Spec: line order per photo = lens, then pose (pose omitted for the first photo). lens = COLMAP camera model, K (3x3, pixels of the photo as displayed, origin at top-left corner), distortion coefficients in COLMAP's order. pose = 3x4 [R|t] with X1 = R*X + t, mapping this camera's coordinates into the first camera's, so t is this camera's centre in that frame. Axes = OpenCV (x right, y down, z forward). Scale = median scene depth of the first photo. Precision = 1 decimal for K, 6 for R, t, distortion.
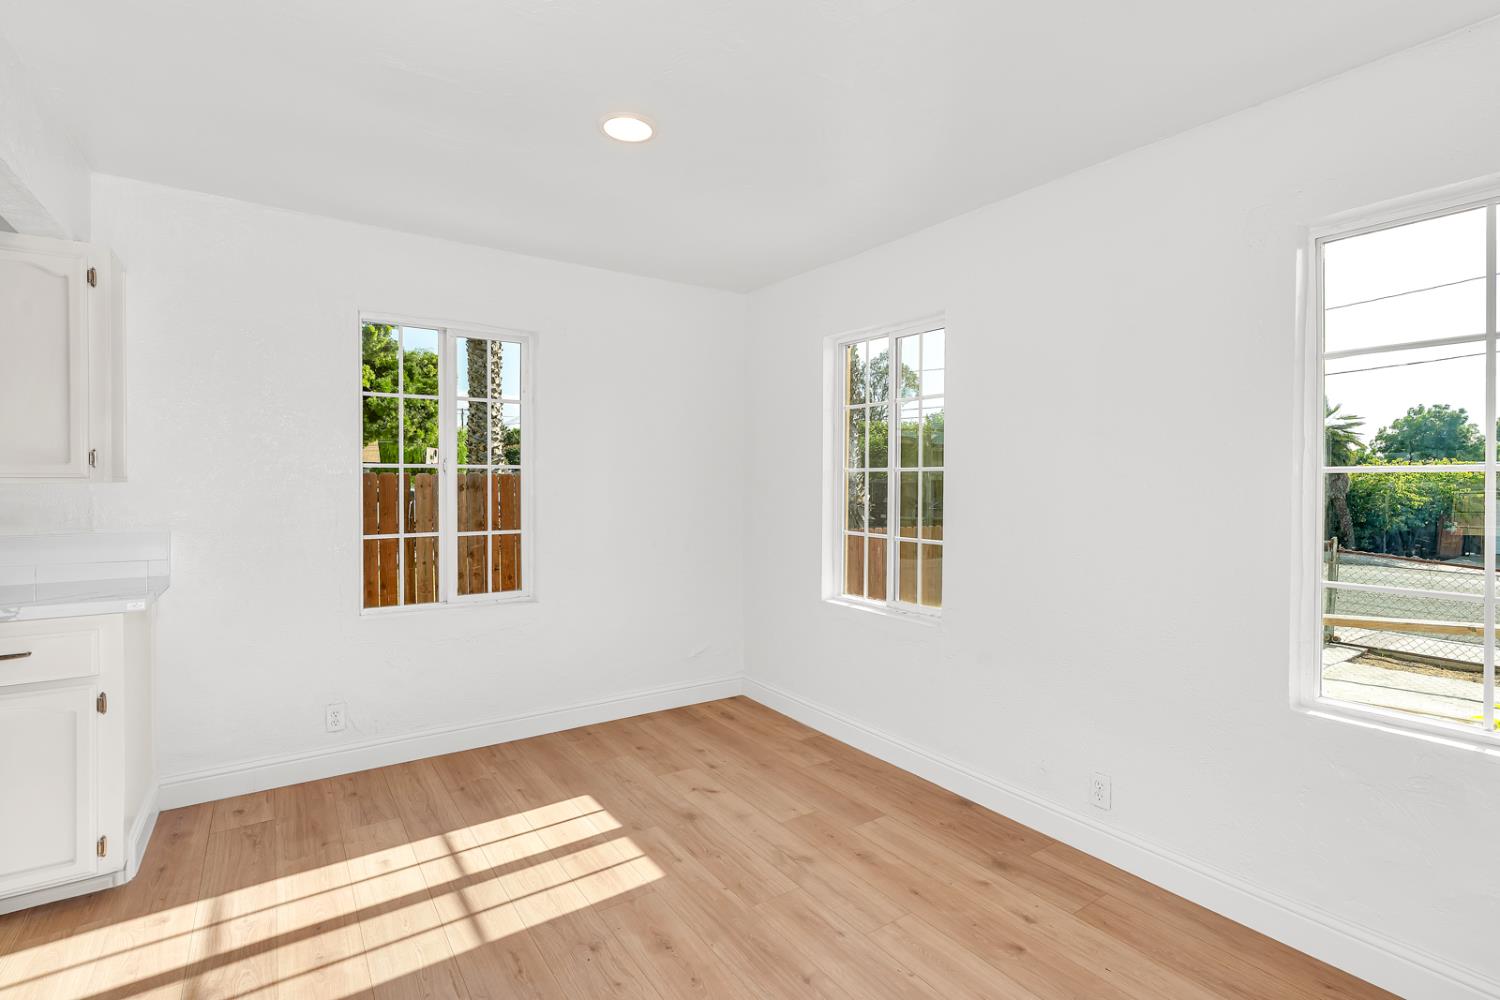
lens RADIAL K [[680.5, 0, 705.2], [0, 680.5, 491.2], [0, 0, 1]] dist [-0.007632, 0.003093]
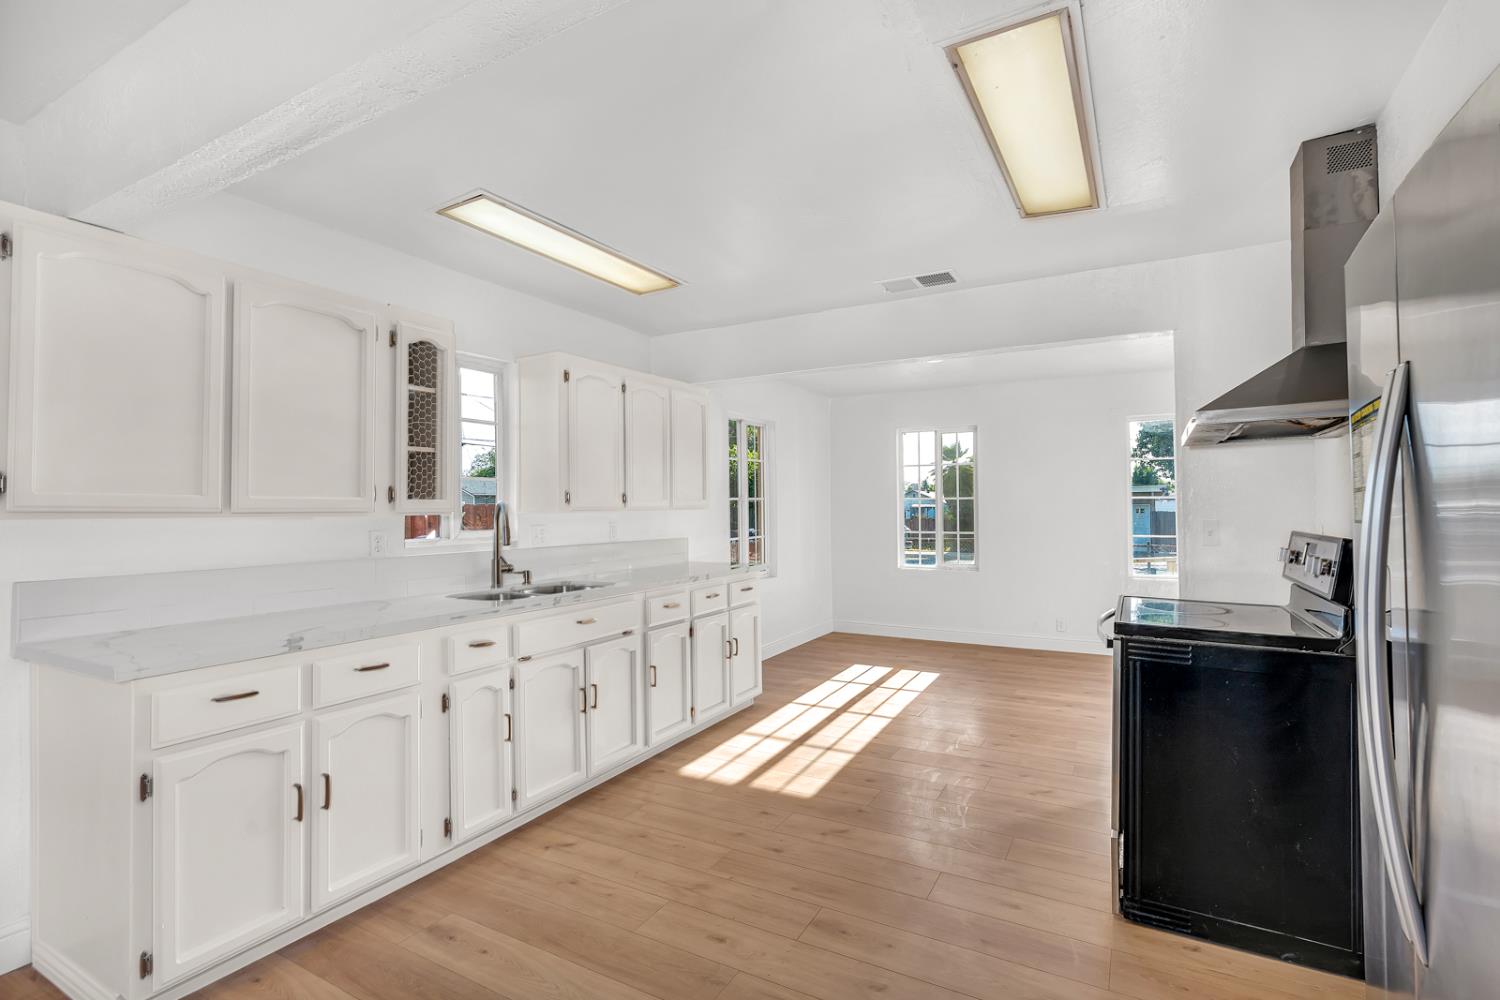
lens RADIAL K [[680.5, 0, 746.9], [0, 680.5, 506.7], [0, 0, 1]] dist [-0.007632, 0.003093]
pose [[0.898634, -0.014944, 0.438445, -1.396241], [0.025138, 0.999532, -0.017455, 0.009395], [-0.437978, 0.026708, 0.898589, -0.693838]]
